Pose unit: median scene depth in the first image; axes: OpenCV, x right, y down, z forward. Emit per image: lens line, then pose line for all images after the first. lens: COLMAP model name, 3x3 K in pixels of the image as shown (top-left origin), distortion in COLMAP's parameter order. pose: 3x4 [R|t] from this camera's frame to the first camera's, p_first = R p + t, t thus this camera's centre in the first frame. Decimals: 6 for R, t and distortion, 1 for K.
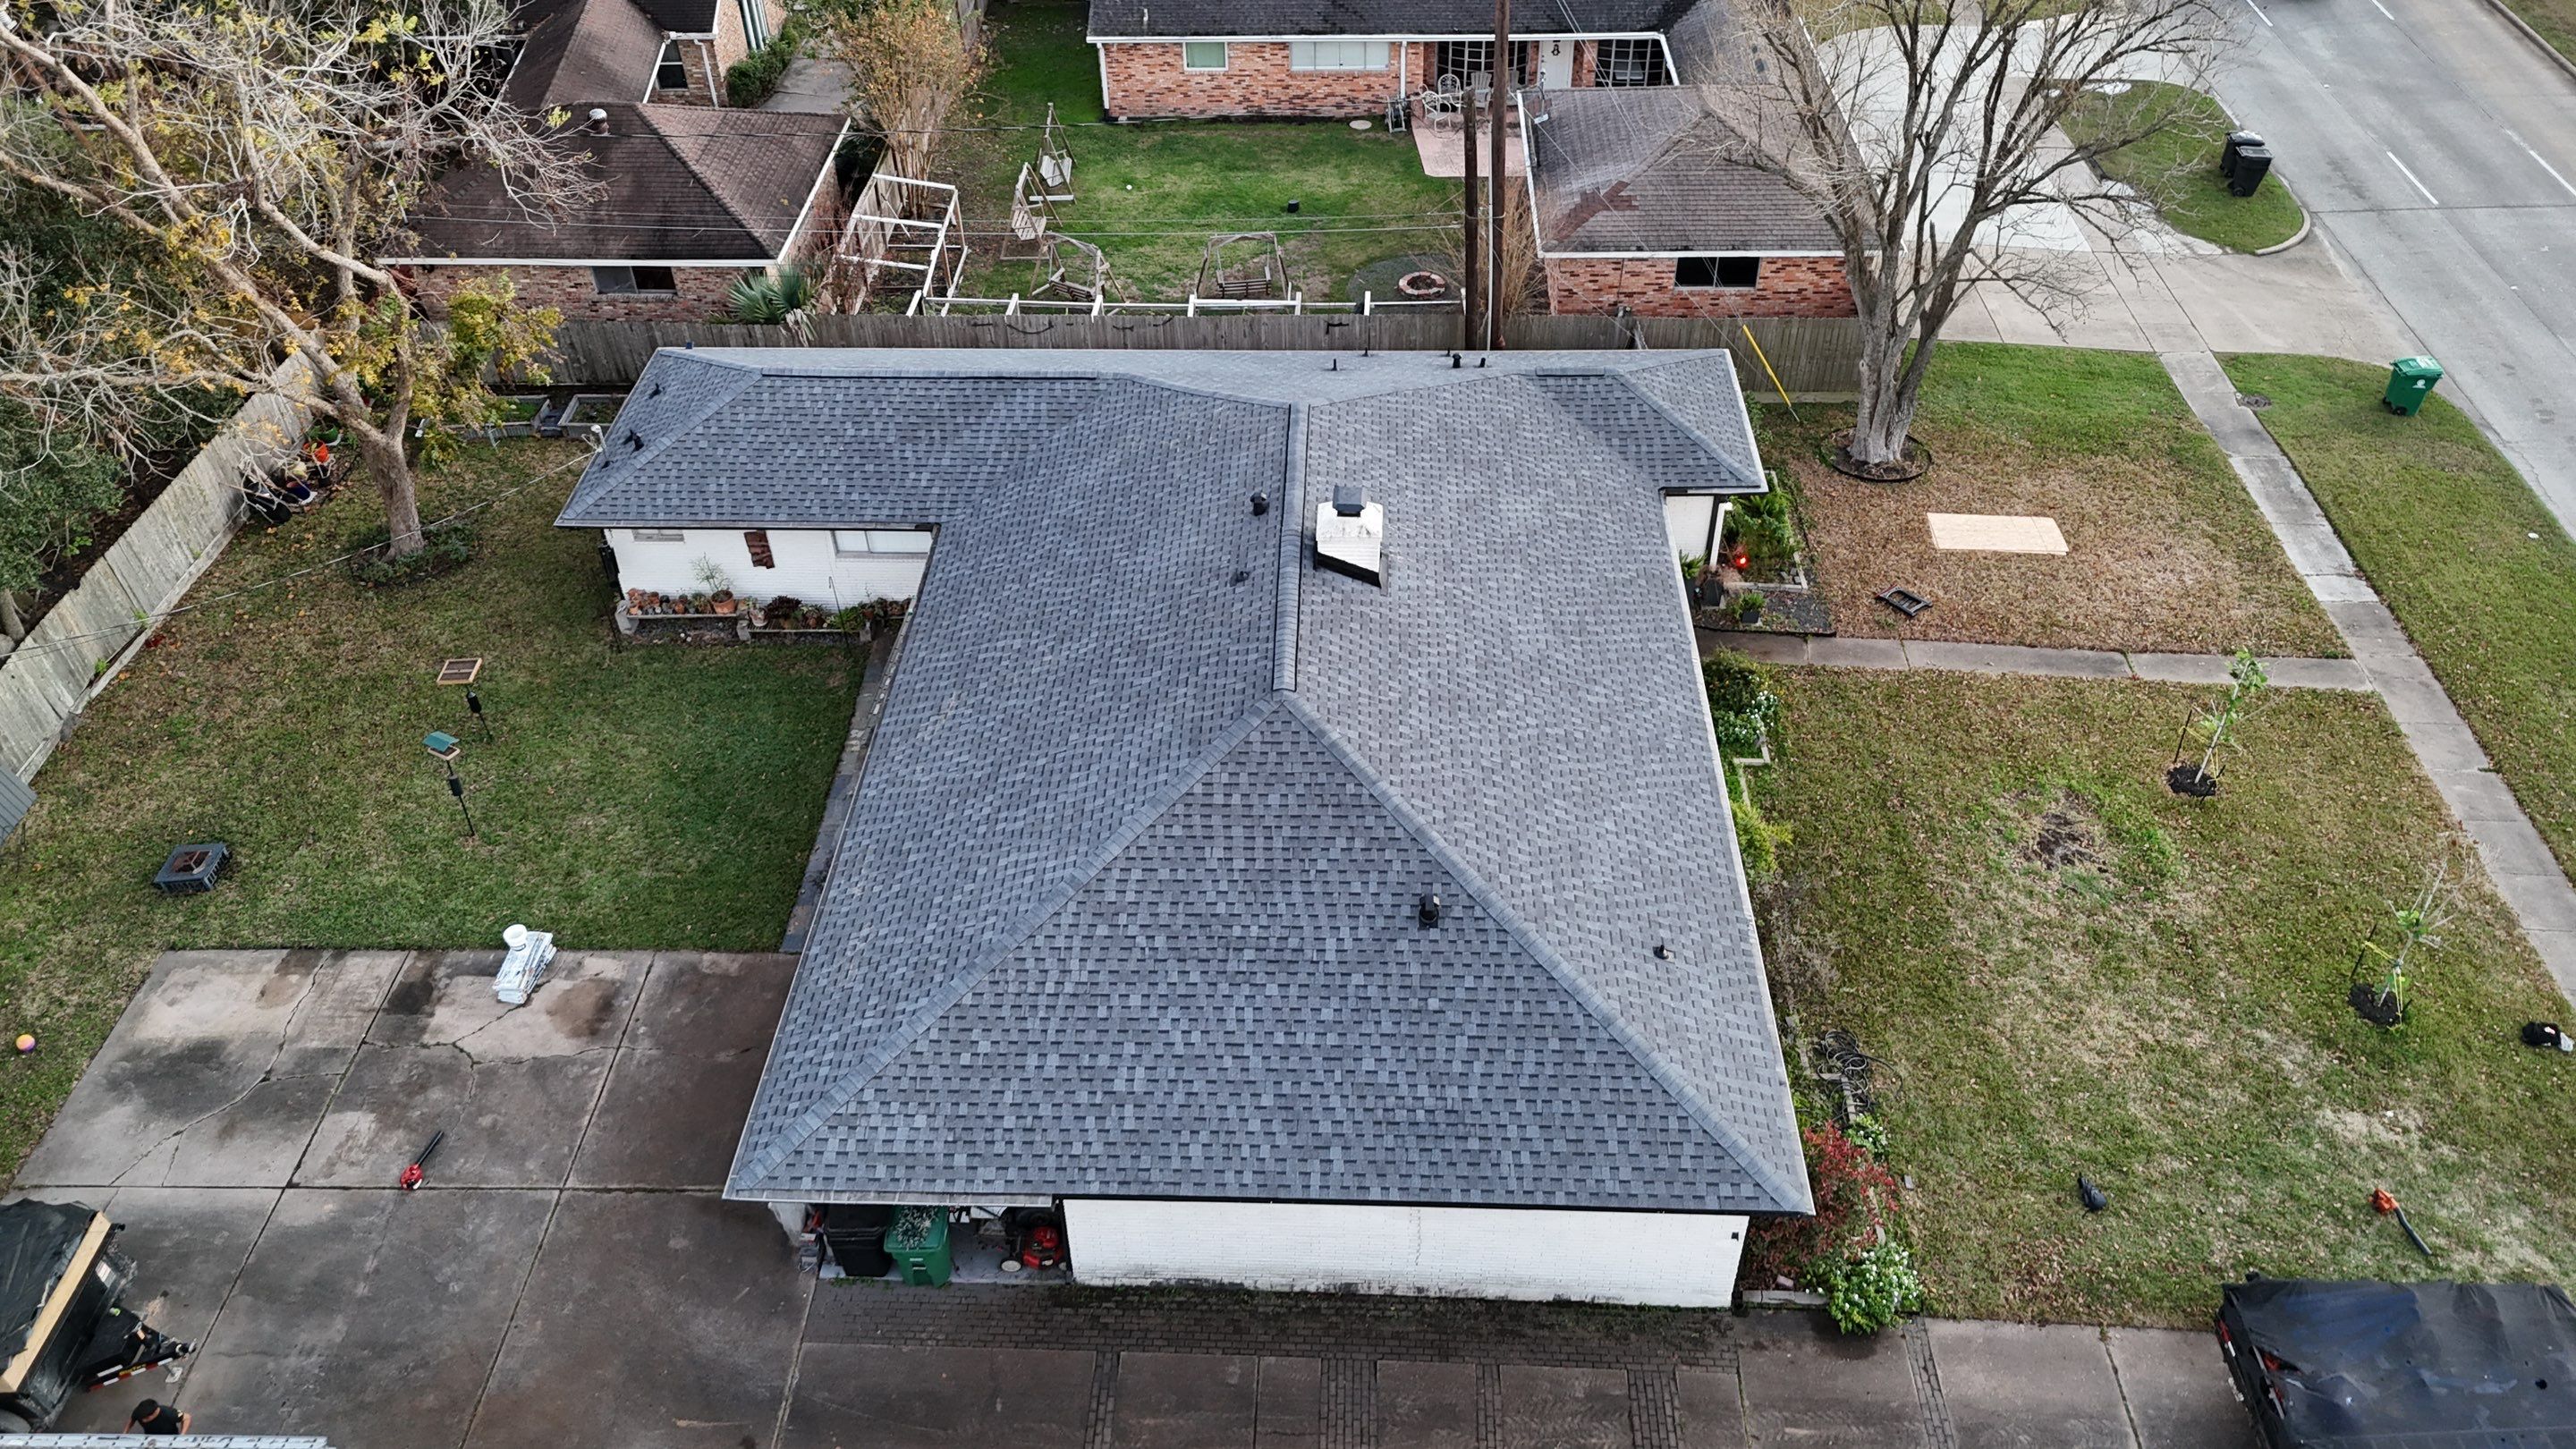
lens RADIAL K [[1891.9, 0, 1280.7], [0, 1891.9, 713.2], [0, 0, 1]] dist [0.083108, -0.073862]
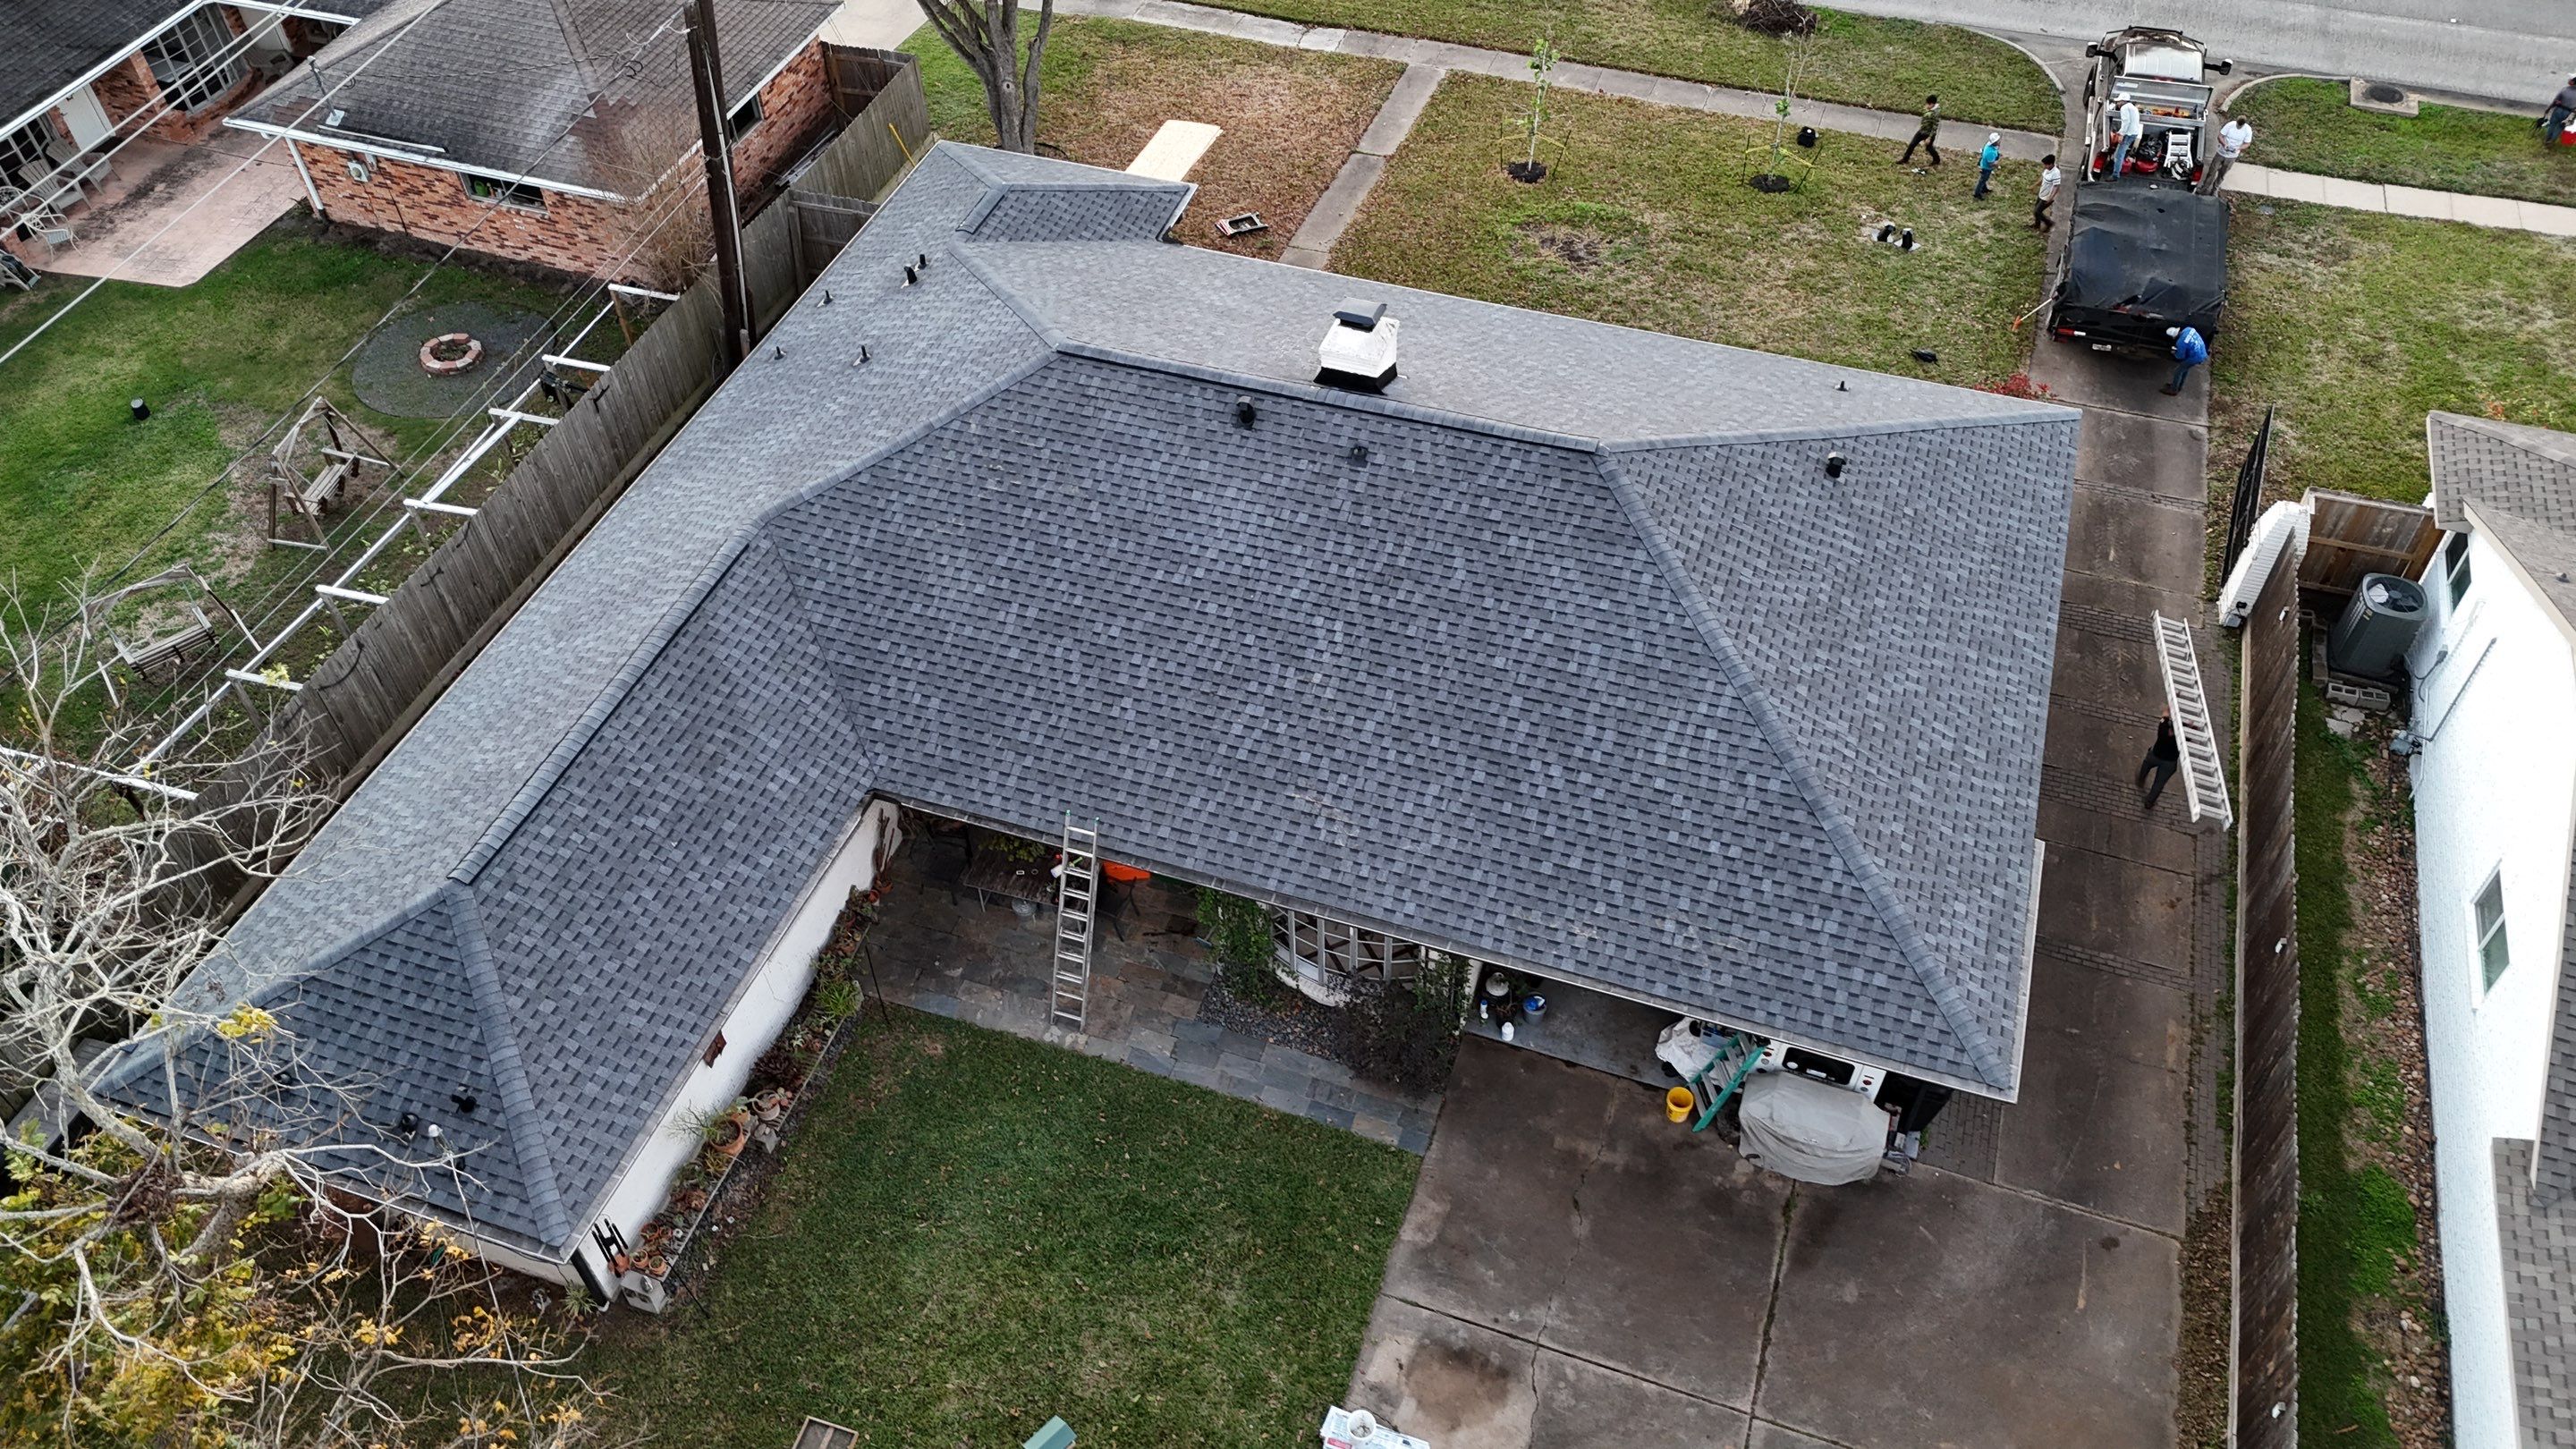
lens RADIAL K [[1891.9, 0, 1279.2], [0, 1891.9, 716.8], [0, 0, 1]] dist [0.083108, -0.073862]
pose [[0.298437, -0.690491, 0.658906, -0.695213], [0.626393, 0.662581, 0.410631, -0.373751], [-0.720116, 0.290187, 0.630258, 0.490436]]
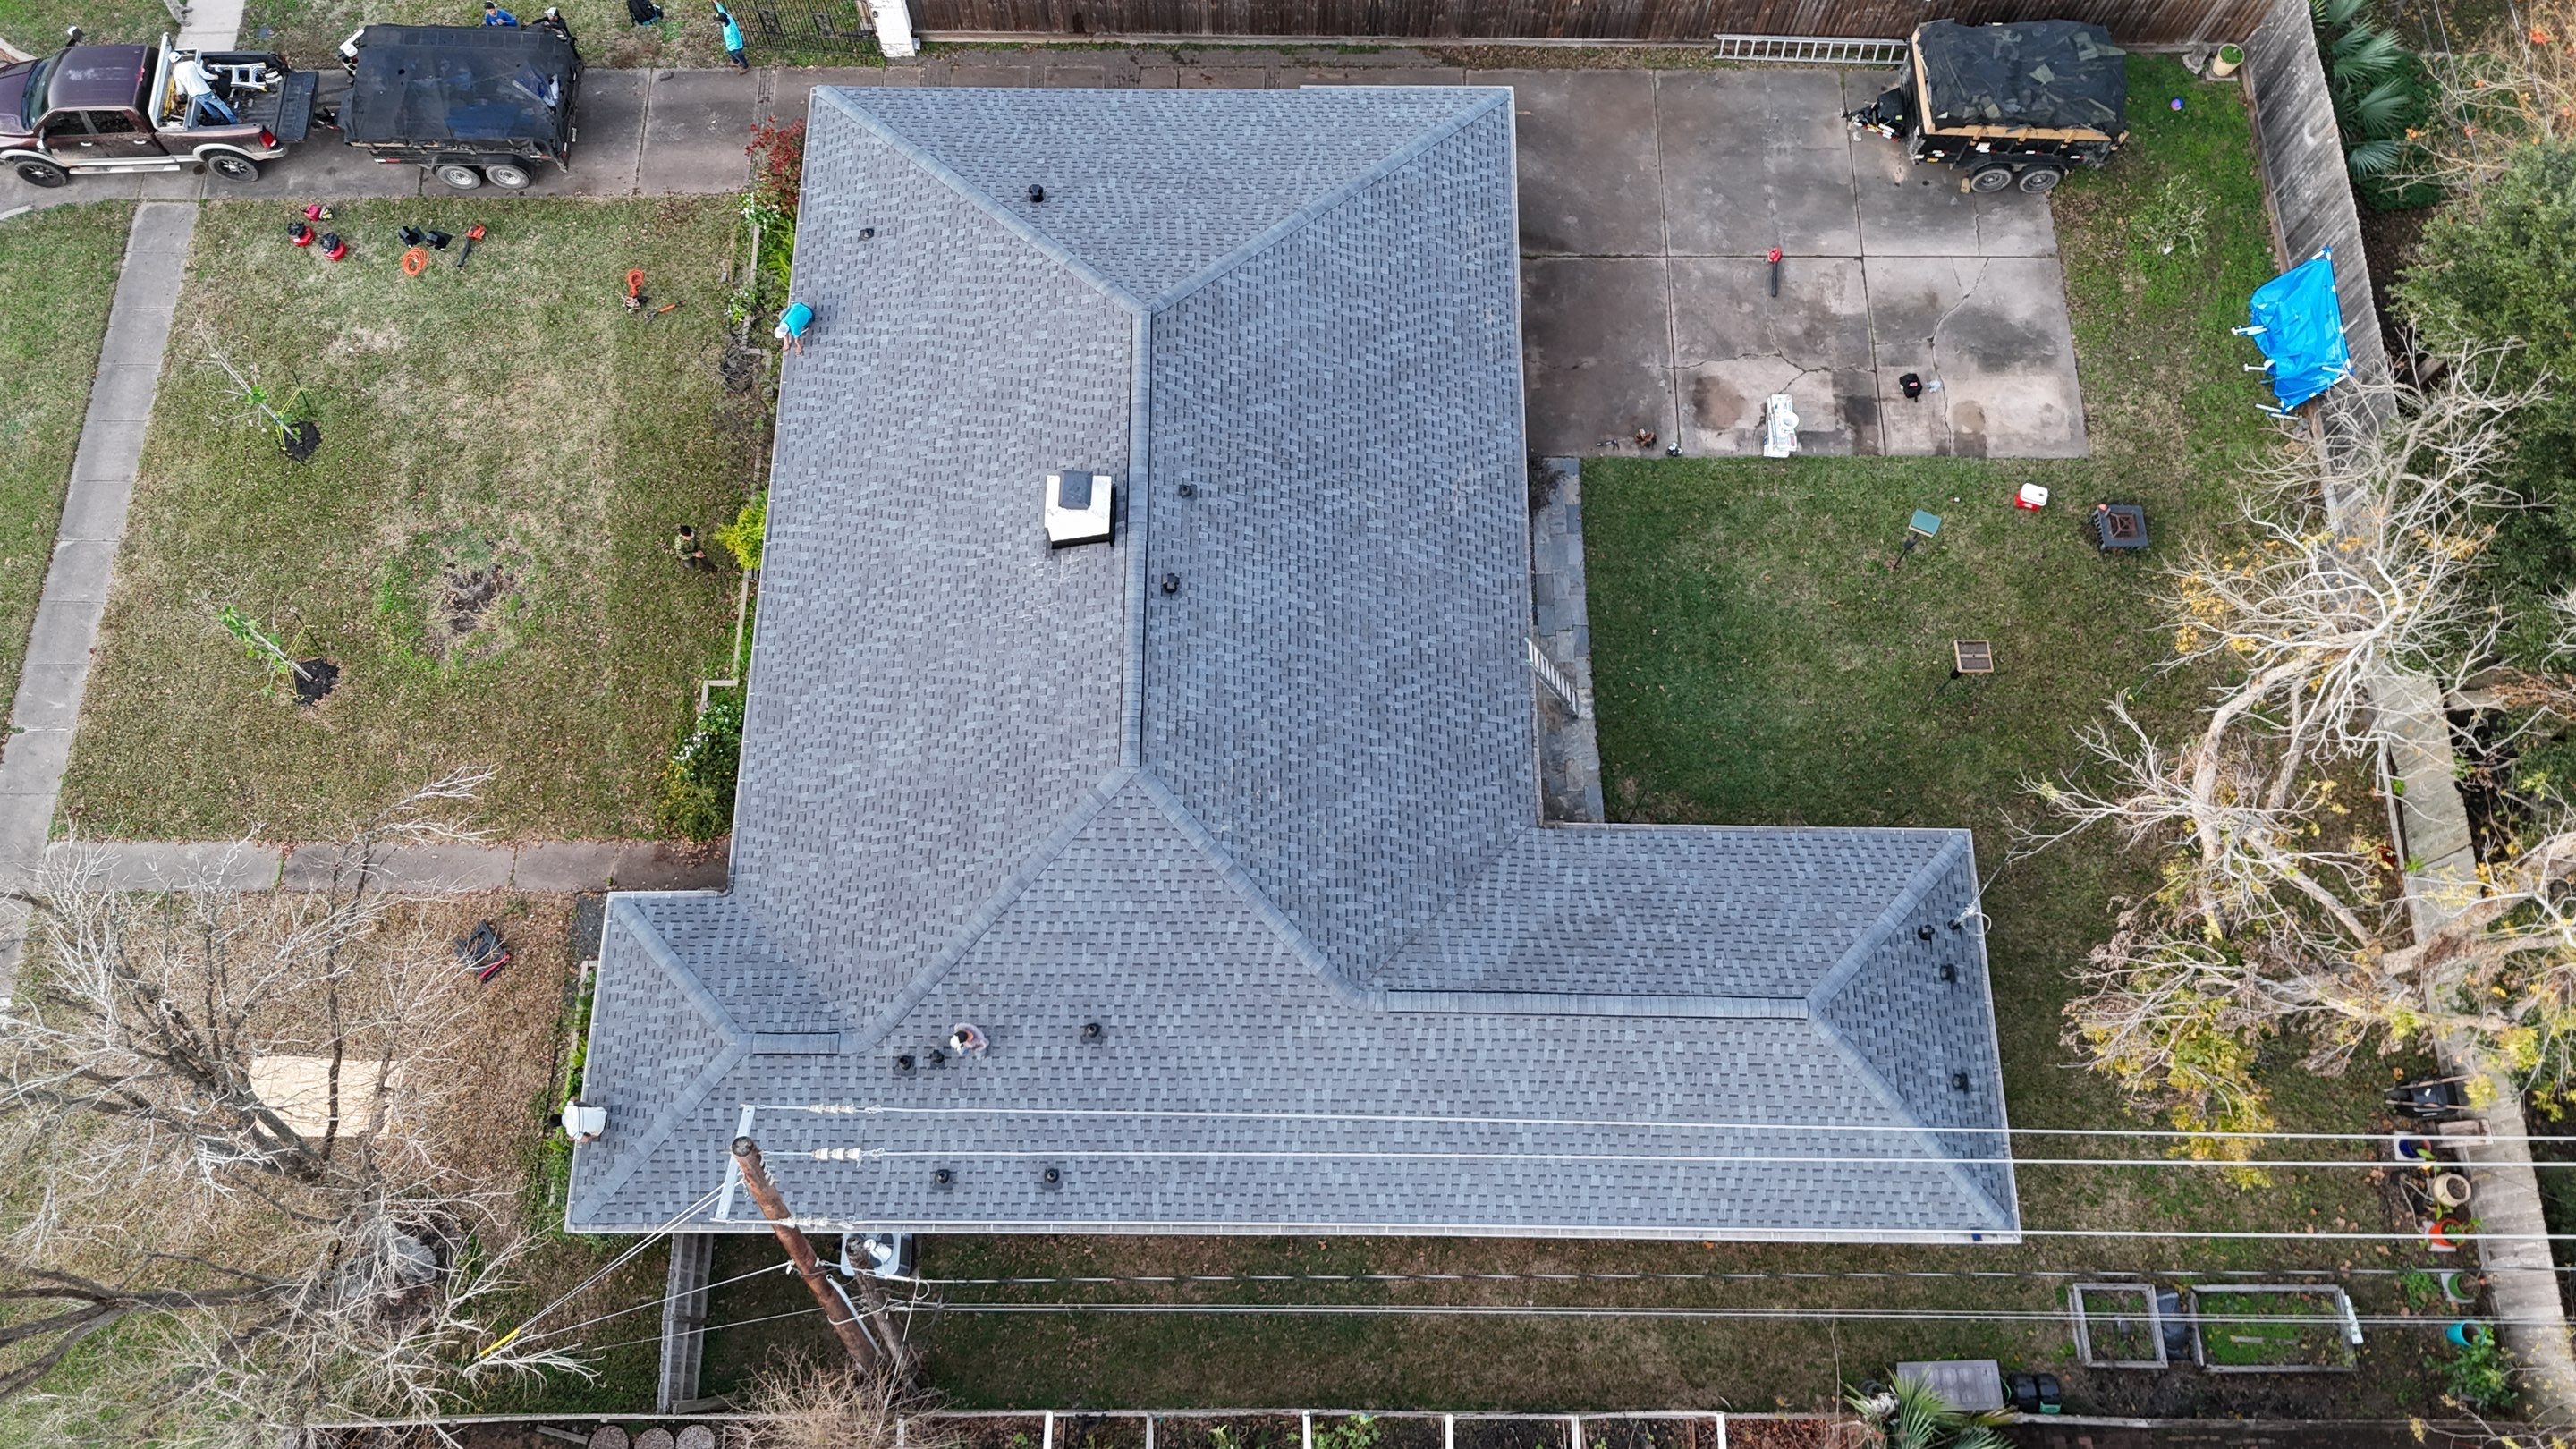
lens RADIAL K [[1891.9, 0, 1281.0], [0, 1891.9, 728.4], [0, 0, 1]] dist [0.083108, -0.073862]
pose [[-0.999371, 0.035453, 0.001044, -0.068987], [-0.011467, -0.350820, 0.936373, -1.086555], [0.033563, 0.935772, 0.351006, 0.742088]]
